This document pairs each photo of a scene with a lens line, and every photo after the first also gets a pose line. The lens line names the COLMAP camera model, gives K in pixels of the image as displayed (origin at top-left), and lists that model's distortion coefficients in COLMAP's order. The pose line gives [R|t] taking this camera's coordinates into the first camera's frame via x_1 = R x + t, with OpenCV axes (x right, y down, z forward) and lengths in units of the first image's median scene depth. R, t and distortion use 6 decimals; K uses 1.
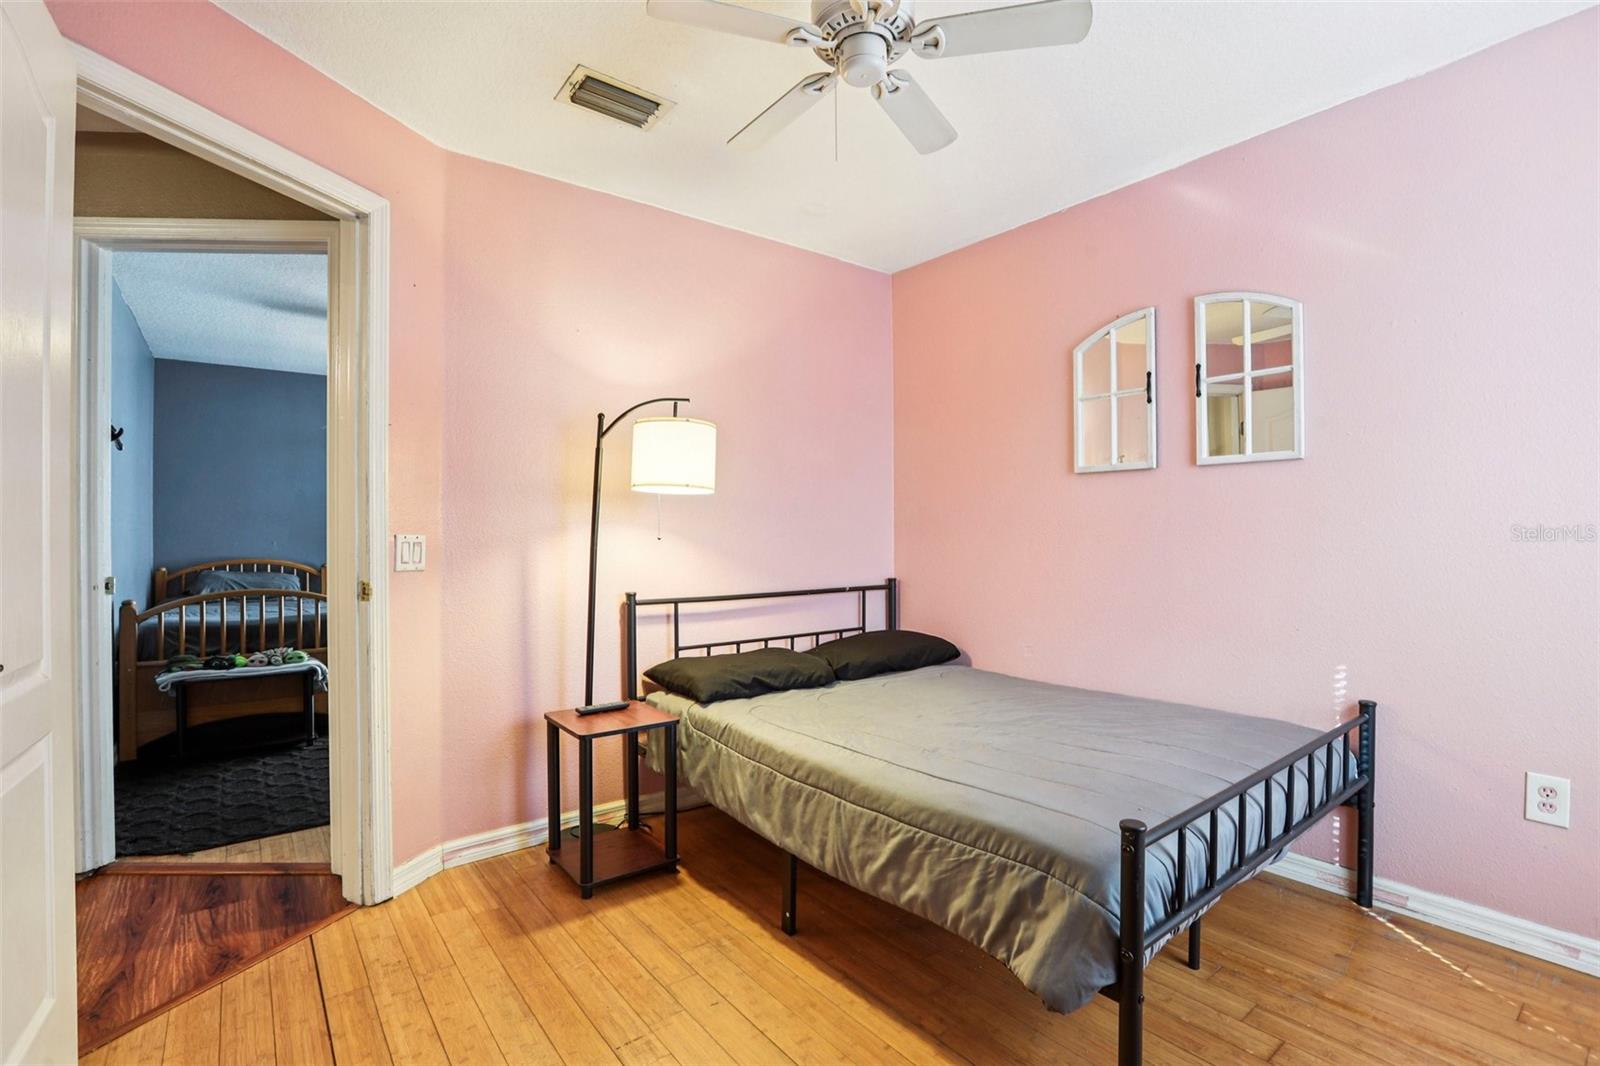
lens RADIAL K [[734.6, 0, 792.1], [0, 734.6, 533.0], [0, 0, 1]] dist [-0.056978, 0.020984]
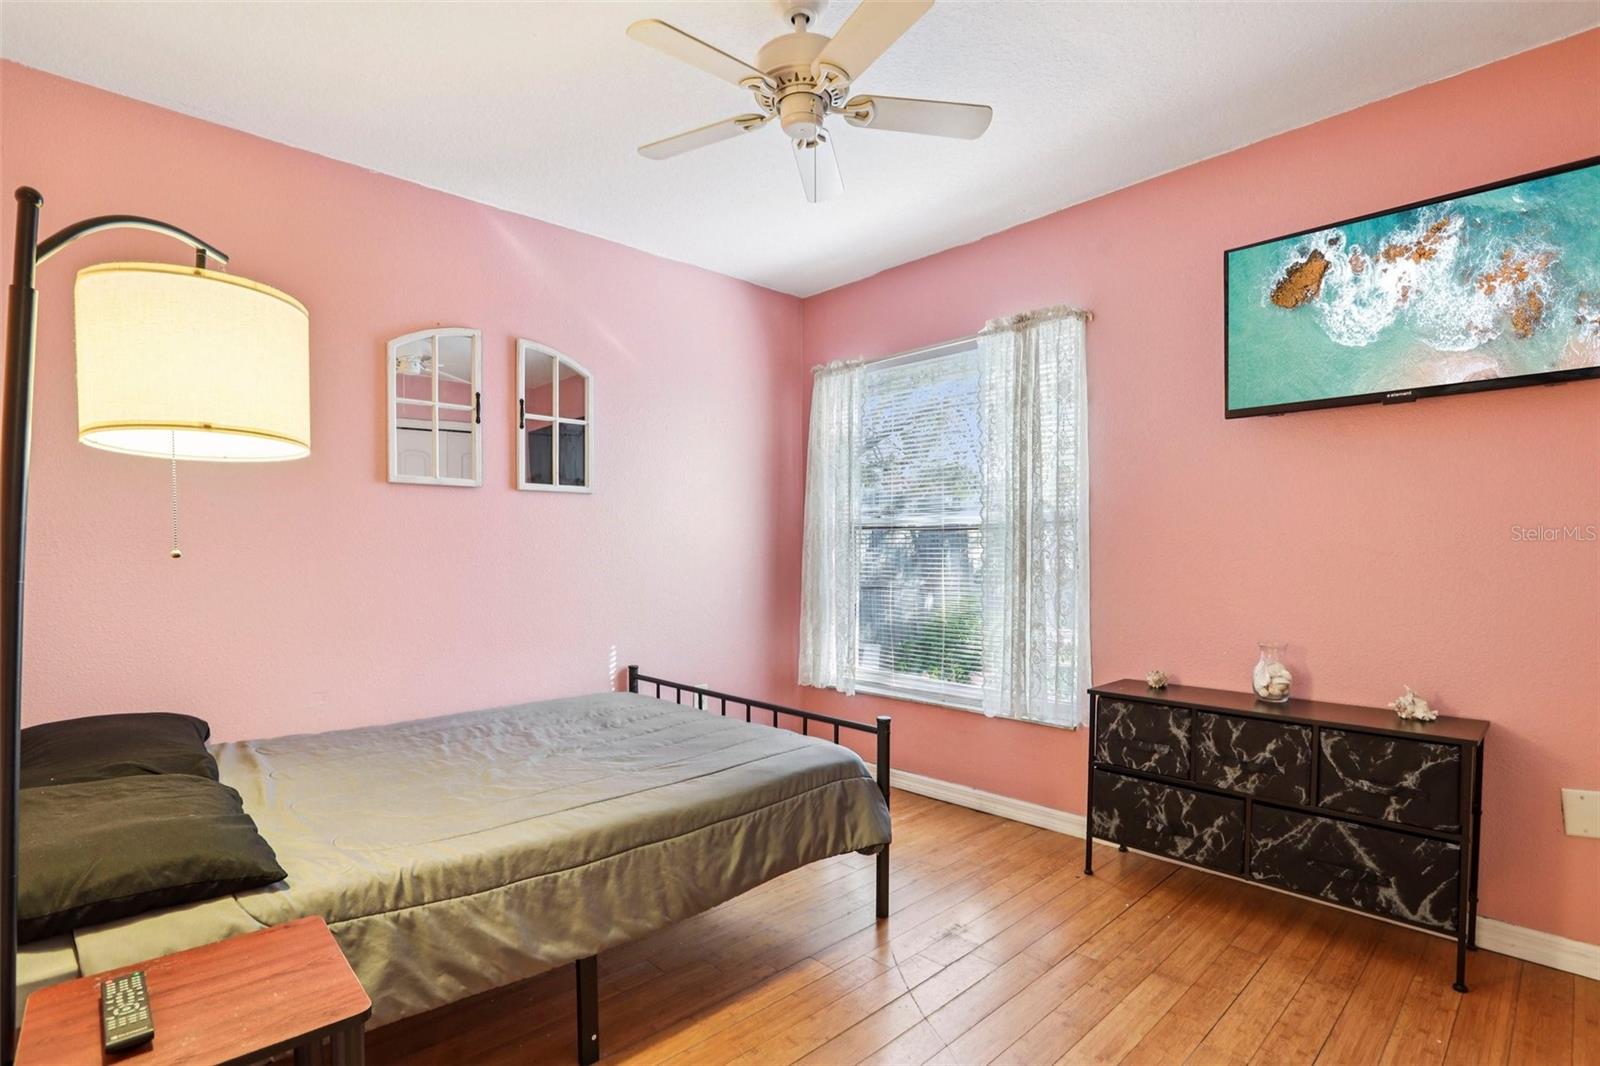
lens RADIAL K [[767.4, 0, 801.7], [0, 767.4, 569.2], [0, 0, 1]] dist [-0.045457, 0.024643]
pose [[-0.094667, -0.018505, 0.995337, -0.756139], [-0.000791, 0.999828, 0.018513, 0.008203], [-0.995509, 0.000965, -0.094665, 0.783636]]
